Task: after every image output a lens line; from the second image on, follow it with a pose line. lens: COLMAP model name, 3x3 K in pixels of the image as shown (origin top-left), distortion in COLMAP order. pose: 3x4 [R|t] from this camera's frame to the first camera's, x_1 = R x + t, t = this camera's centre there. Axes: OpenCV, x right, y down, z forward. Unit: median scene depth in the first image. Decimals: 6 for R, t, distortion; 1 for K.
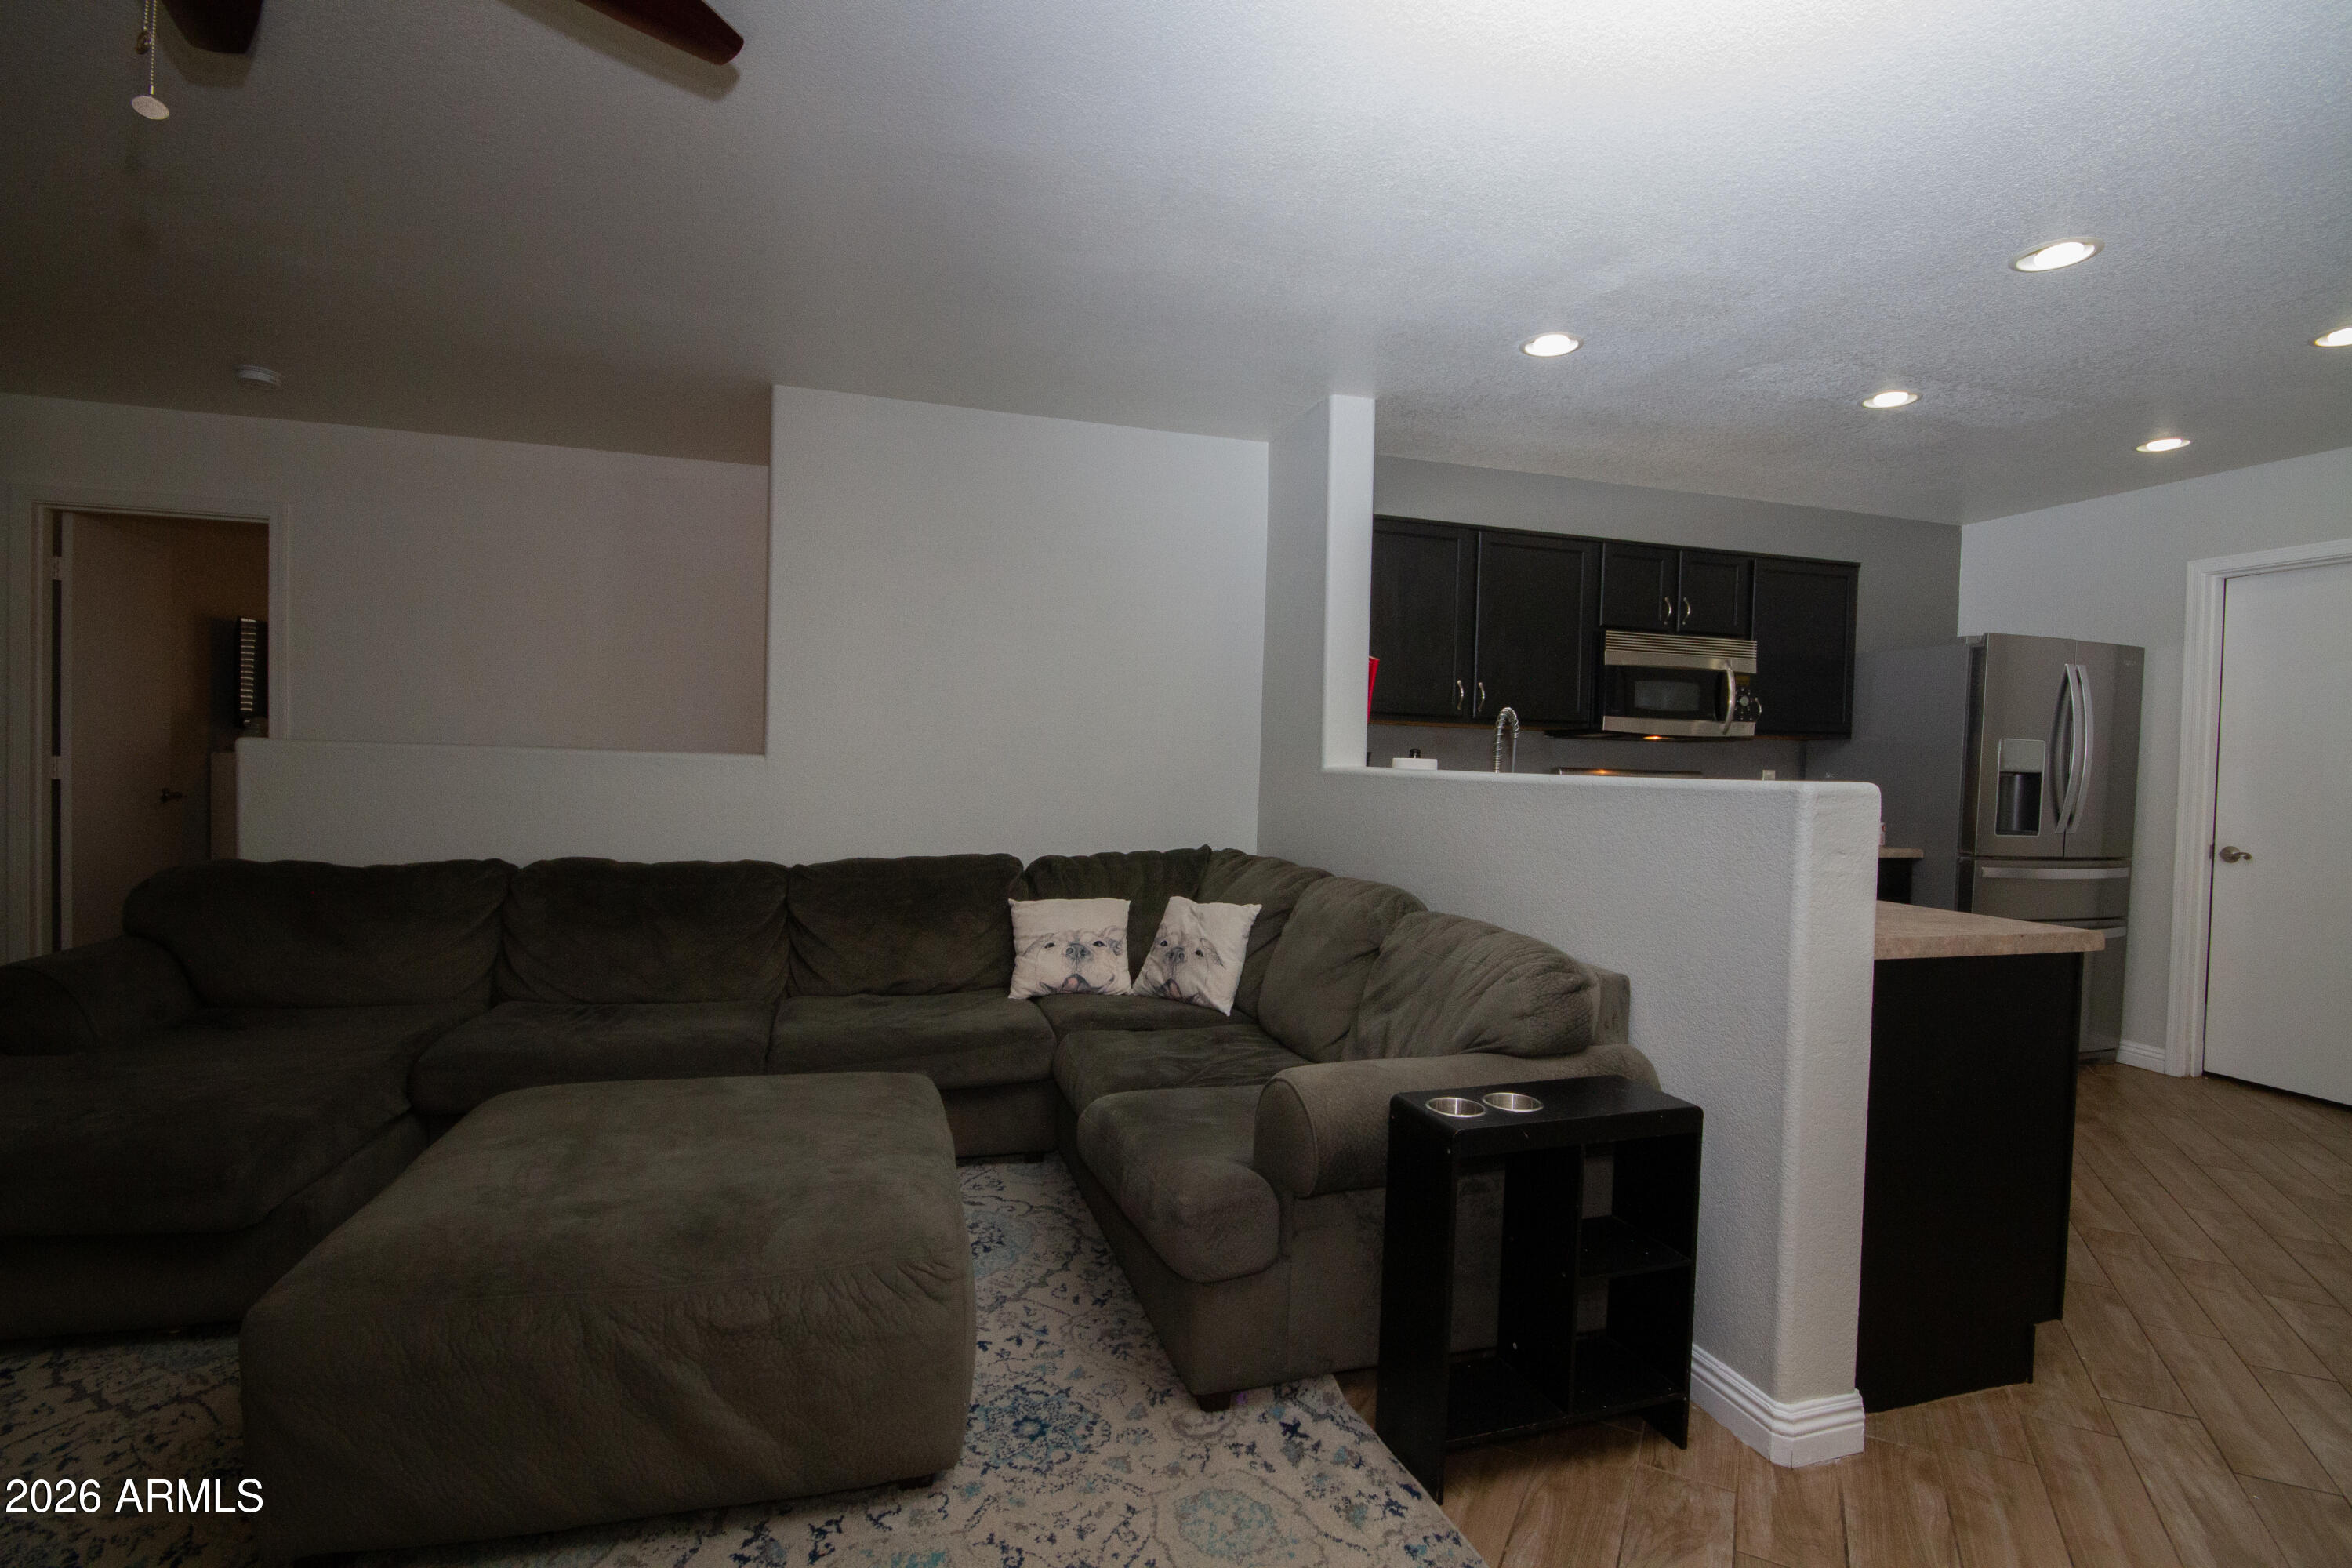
lens RADIAL K [[1079.5, 0, 1179.1], [0, 1079.5, 792.1], [0, 0, 1]] dist [0.010768, -0.012161]
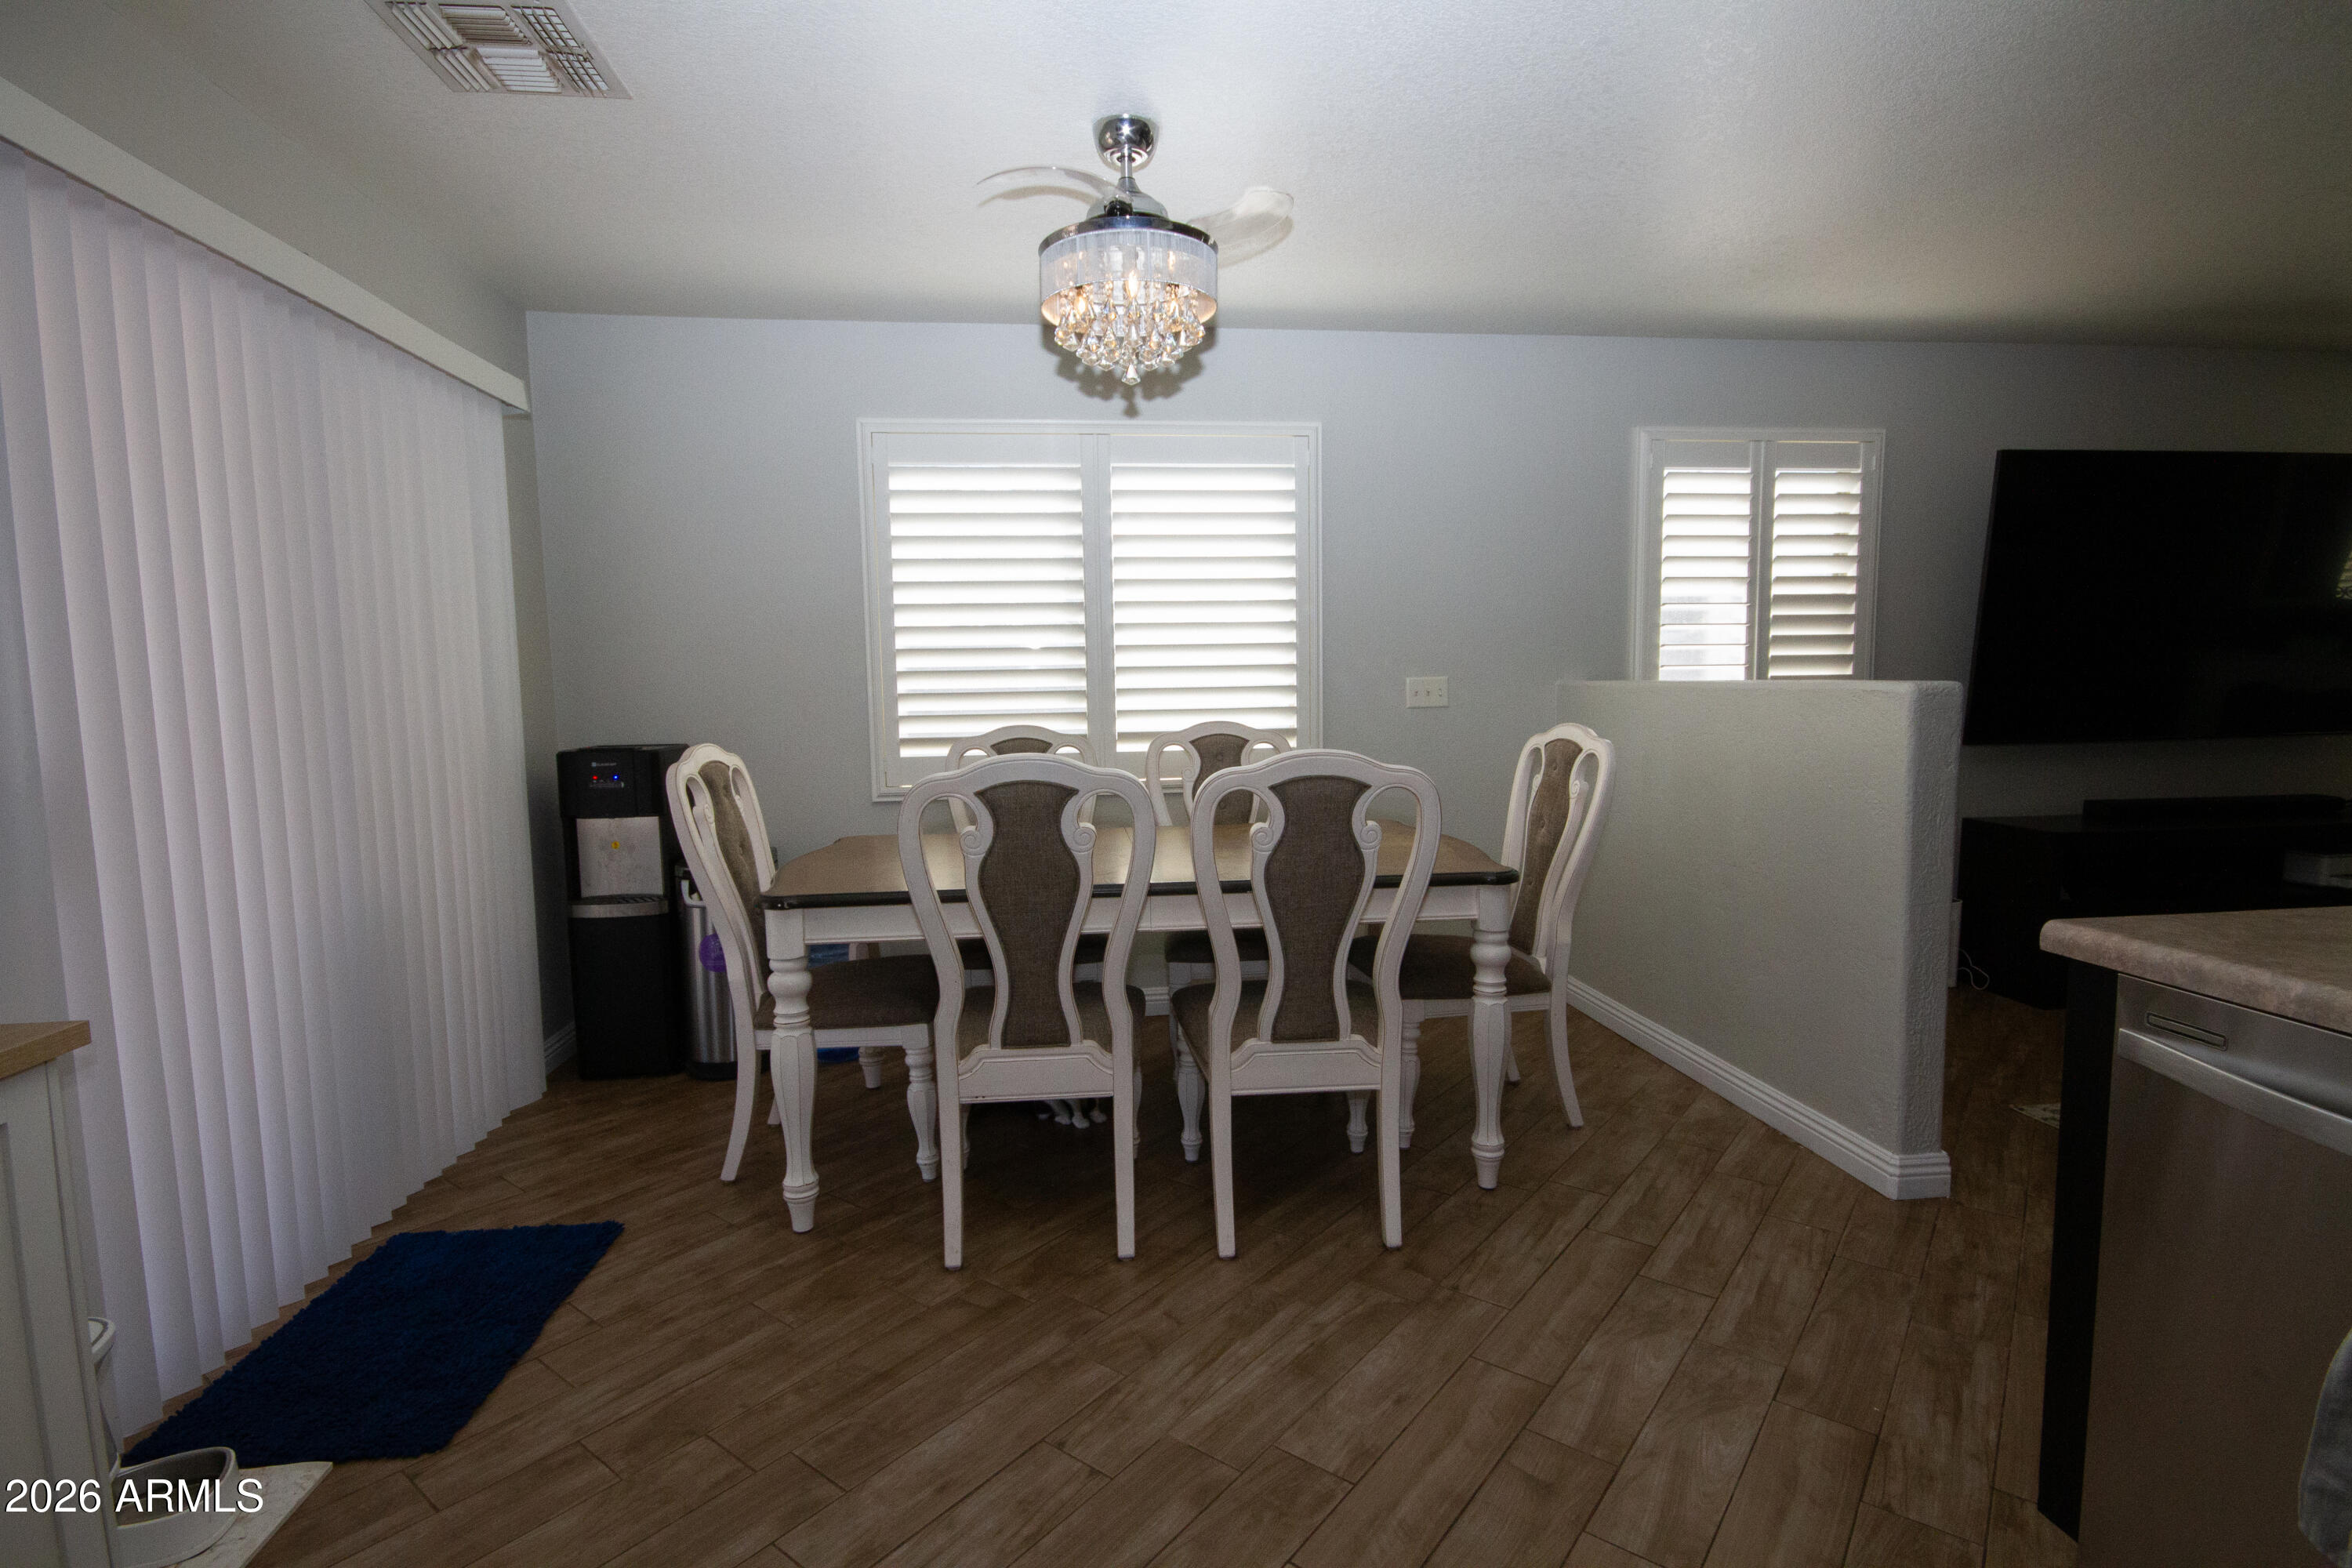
lens RADIAL K [[1129.6, 0, 1178.8], [0, 1129.6, 793.4], [0, 0, 1]] dist [-0.000121, 0.000493]
pose [[-0.985342, -0.025614, 0.168660, 0.749201], [-0.003899, 0.991787, 0.127845, -0.018248], [-0.170549, 0.125313, -0.977348, 1.040350]]
